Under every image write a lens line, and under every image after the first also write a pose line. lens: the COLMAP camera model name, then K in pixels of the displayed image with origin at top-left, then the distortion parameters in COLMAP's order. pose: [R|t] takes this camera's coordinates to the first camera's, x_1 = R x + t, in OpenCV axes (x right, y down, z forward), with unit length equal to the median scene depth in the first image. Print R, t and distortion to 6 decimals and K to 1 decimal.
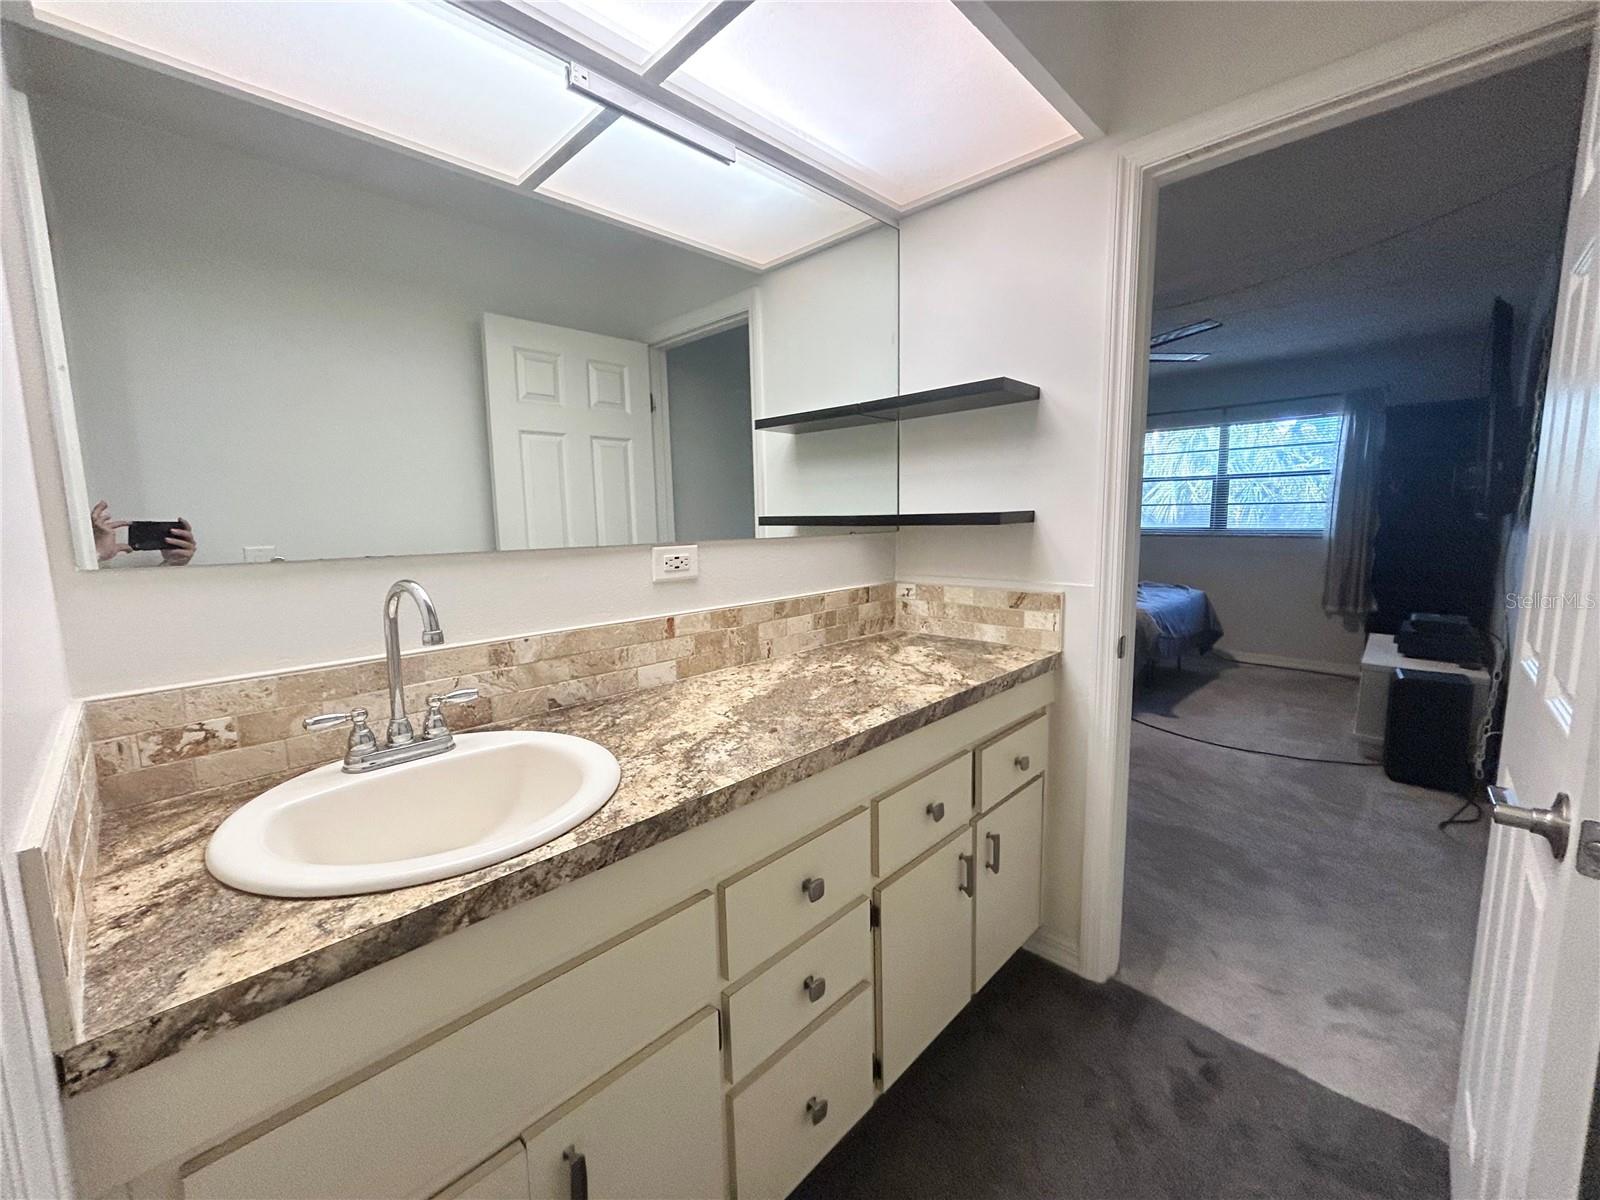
lens RADIAL K [[646.1, 0, 797.6], [0, 646.1, 594.9], [0, 0, 1]] dist [0.003251, 0.000191]
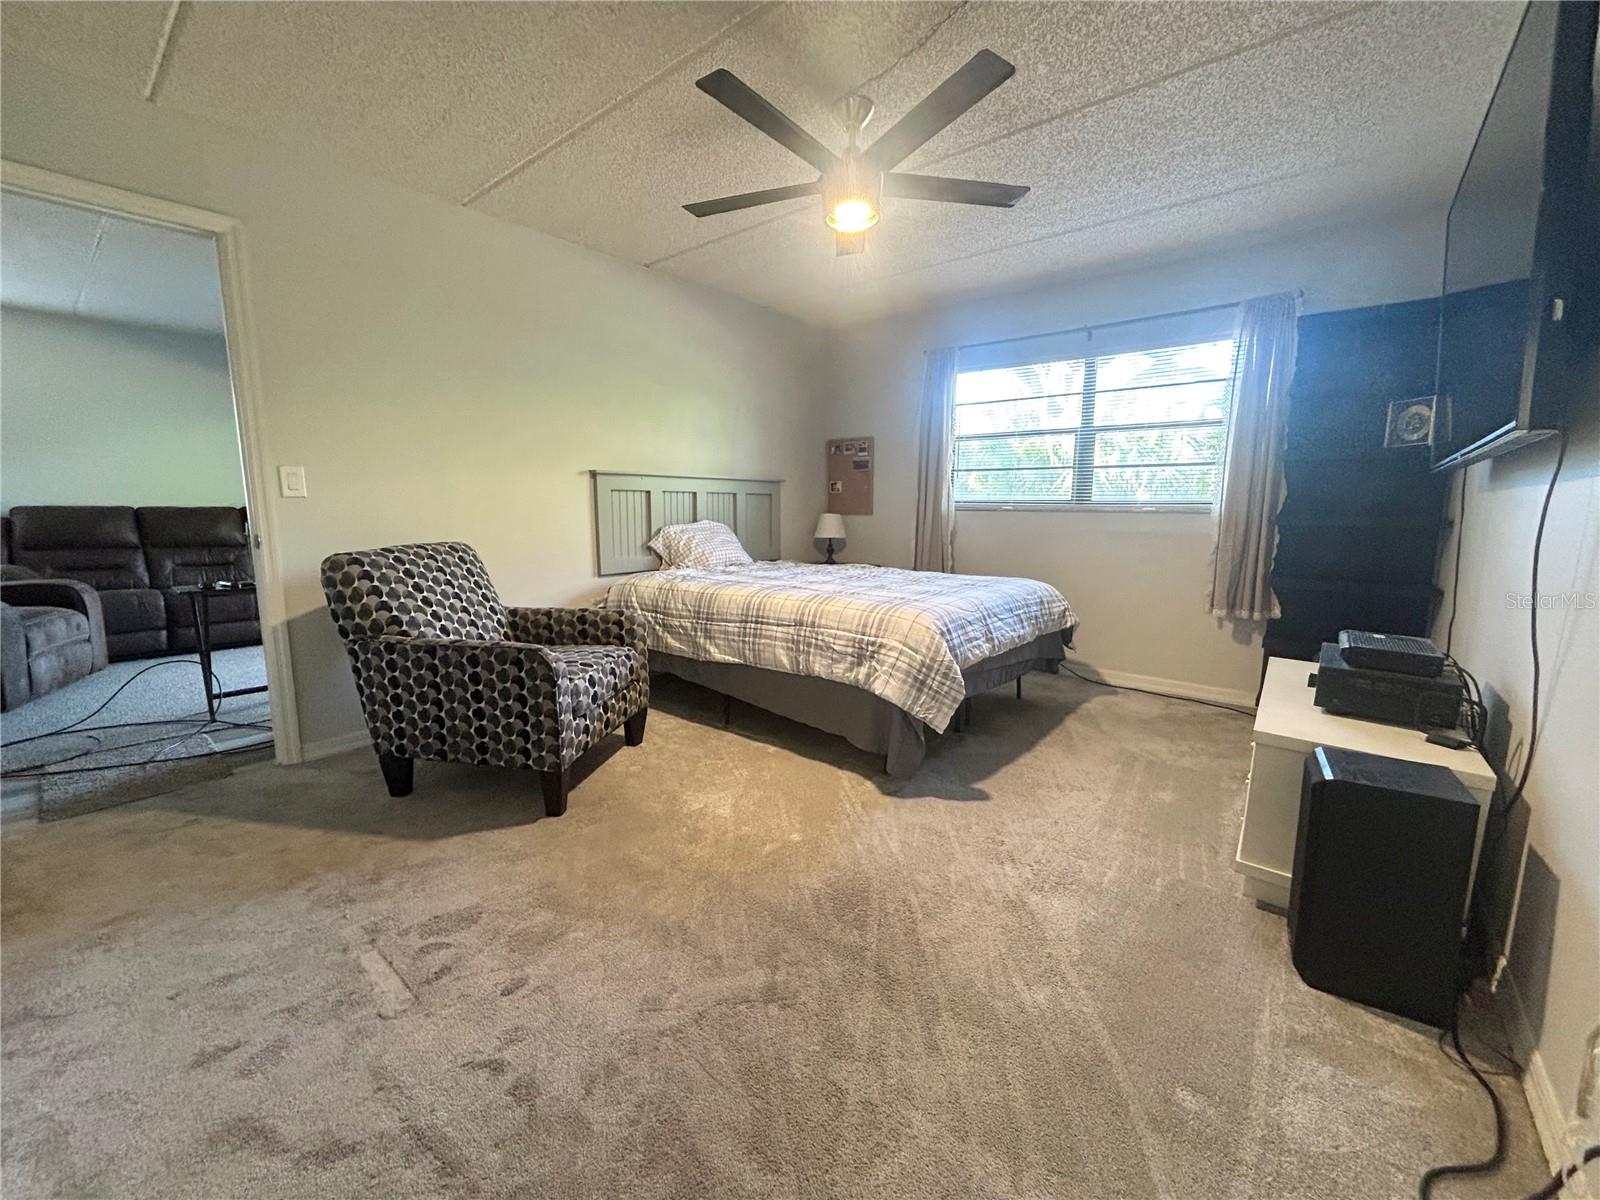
lens RADIAL K [[653.1, 0, 800.0], [0, 653.1, 600.0], [0, 0, 1]] dist [-0.000349, 0.000107]
pose [[0.994912, 0.003287, 0.100694, 0.303808], [-0.005800, 0.999679, 0.024677, -0.008046], [-0.100580, -0.025135, 0.994611, 0.346206]]
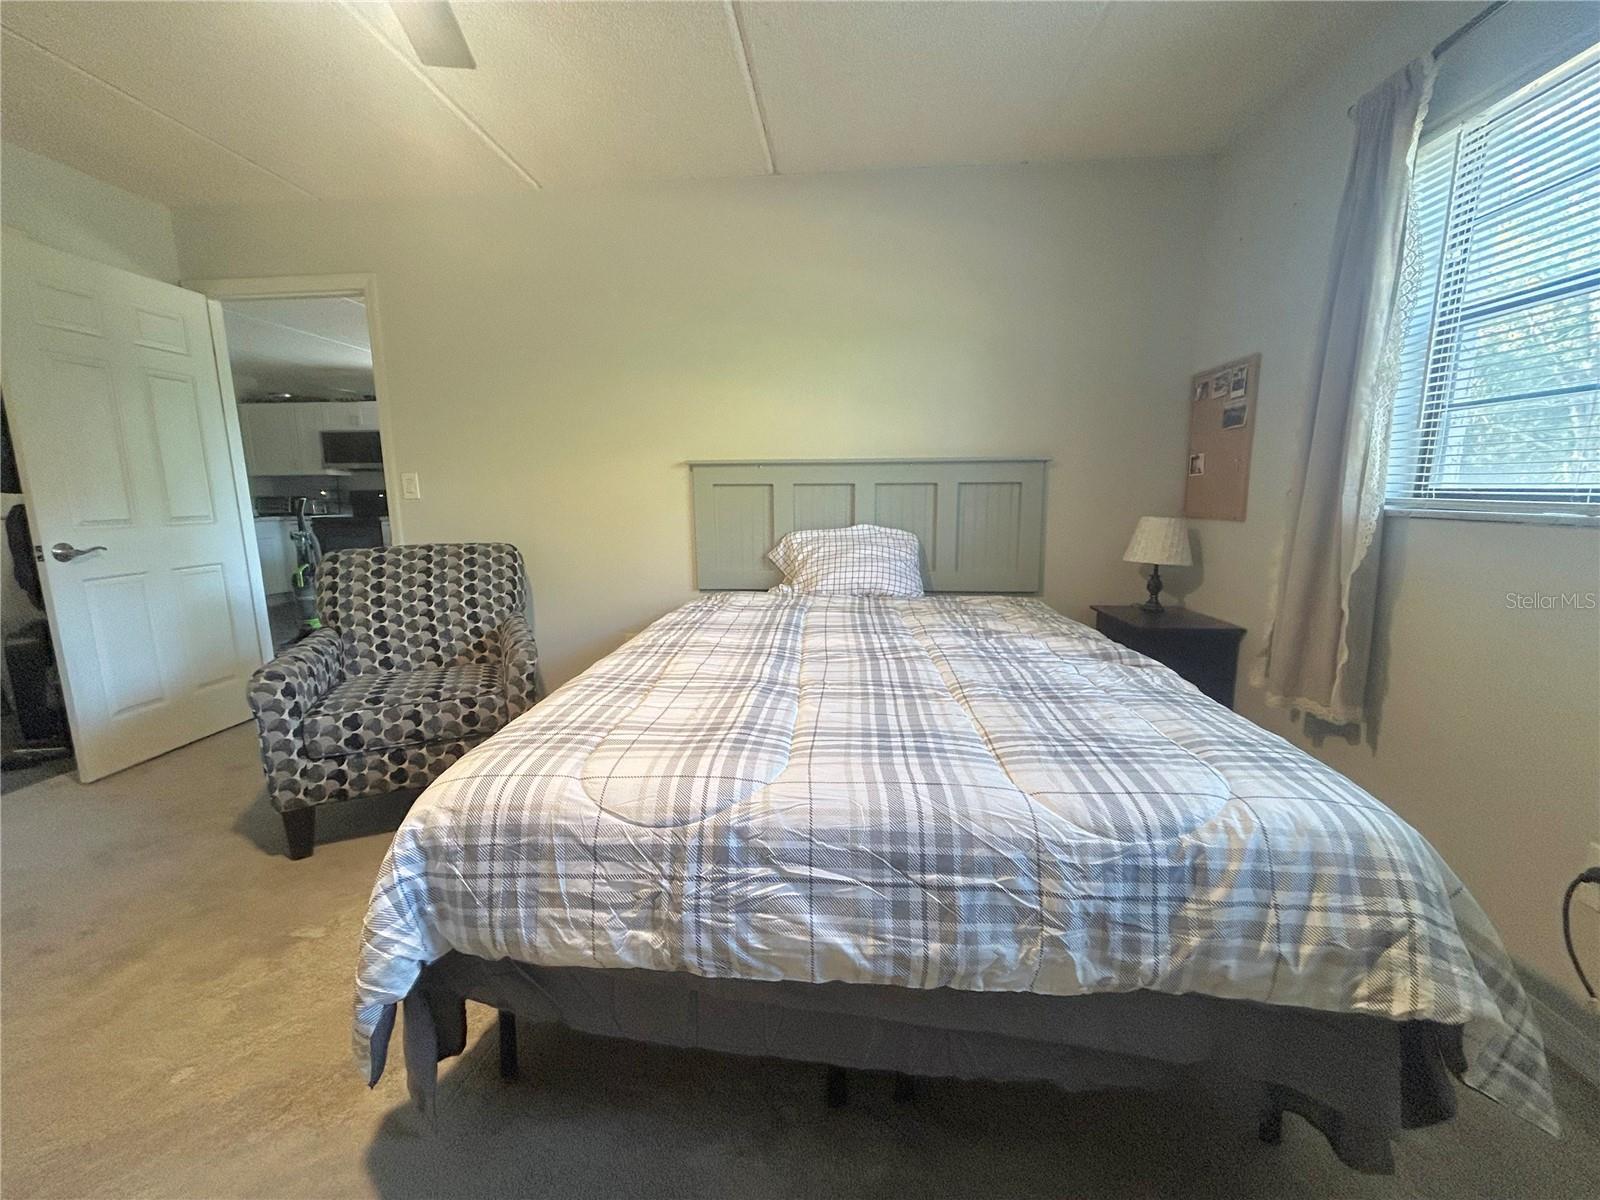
lens RADIAL K [[653.1, 0, 800.0], [0, 653.1, 600.0], [0, 0, 1]] dist [-0.000349, 0.000107]
pose [[0.645013, 0.132894, -0.752527, 0.680341], [-0.093621, 0.991086, 0.094777, -0.075479], [0.758415, 0.009320, 0.651705, 0.797927]]
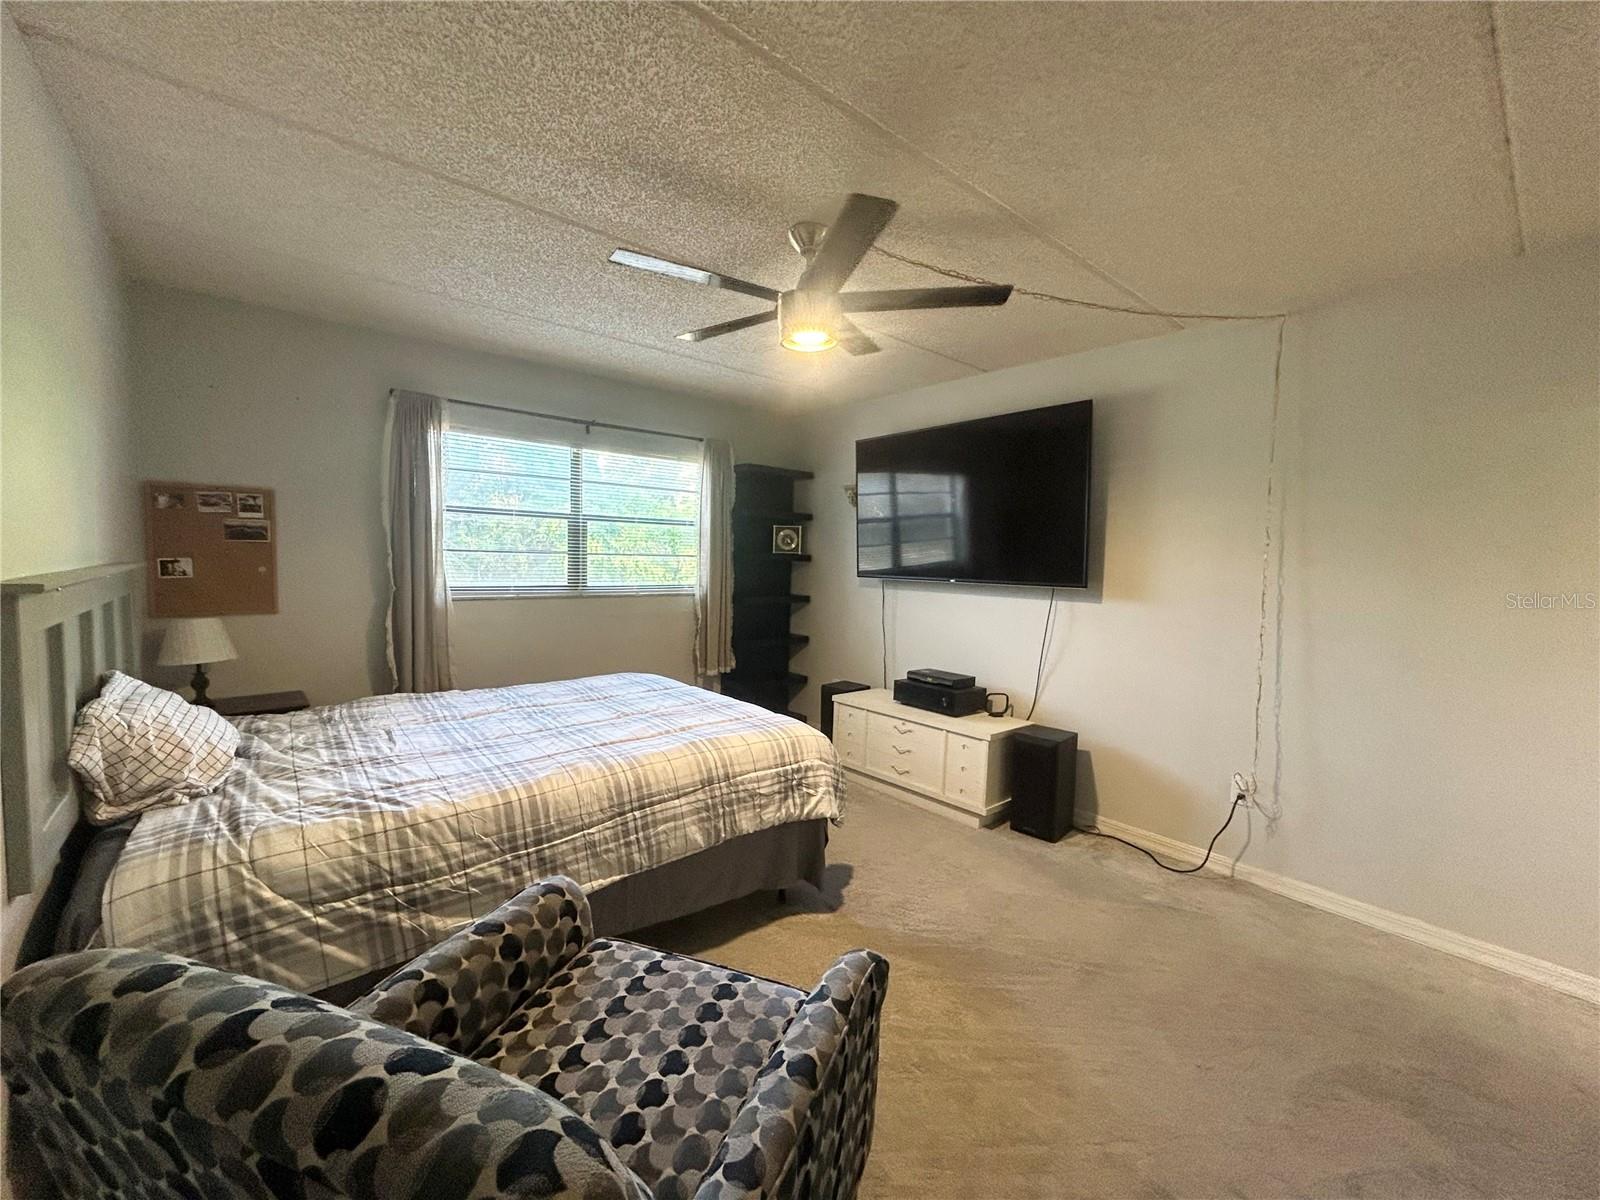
lens RADIAL K [[640.3, 0, 822.5], [0, 640.3, 597.2], [0, 0, 1]] dist [-0.001484, -0.000028]
pose [[0.067305, -0.050235, 0.996467, -0.065871], [0.090743, 0.994901, 0.044027, -0.112719], [-0.993597, 0.087460, 0.071520, 0.787974]]
